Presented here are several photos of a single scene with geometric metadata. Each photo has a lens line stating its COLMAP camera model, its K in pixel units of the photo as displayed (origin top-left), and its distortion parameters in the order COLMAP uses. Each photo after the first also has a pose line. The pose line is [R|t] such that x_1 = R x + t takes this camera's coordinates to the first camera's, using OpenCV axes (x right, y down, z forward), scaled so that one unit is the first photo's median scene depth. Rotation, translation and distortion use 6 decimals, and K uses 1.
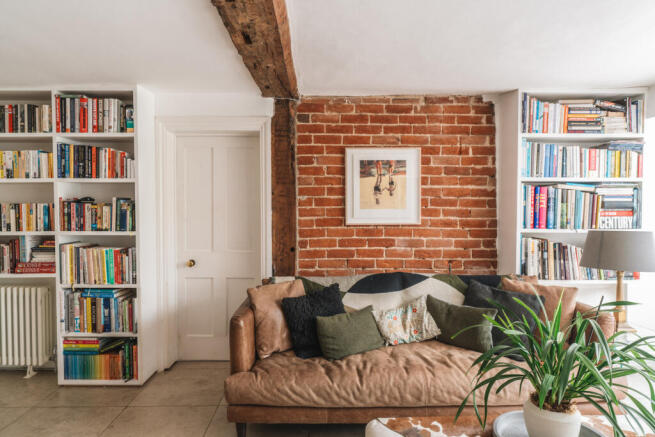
lens RADIAL K [[410.8, 0, 327.6], [0, 410.8, 222.0], [0, 0, 1]] dist [-0.002098, 0.000884]
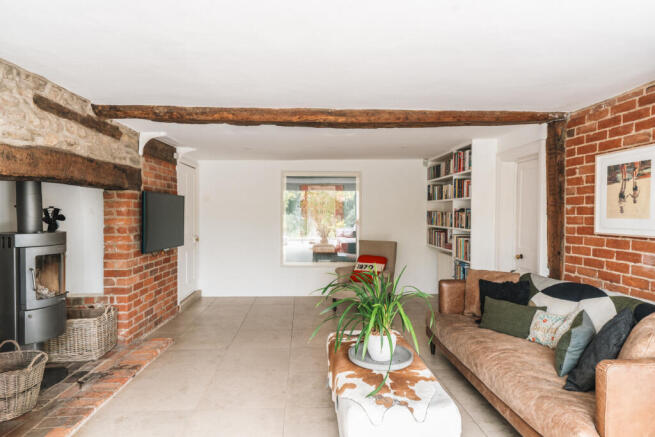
lens RADIAL K [[405.5, 0, 327.5], [0, 405.5, 216.8], [0, 0, 1]] dist [0.002480, 0.001518]
pose [[0.044513, 0.012723, -0.998928, 0.977829], [-0.029534, 0.999499, 0.011414, -0.025908], [0.998572, 0.028995, 0.044867, 0.318821]]
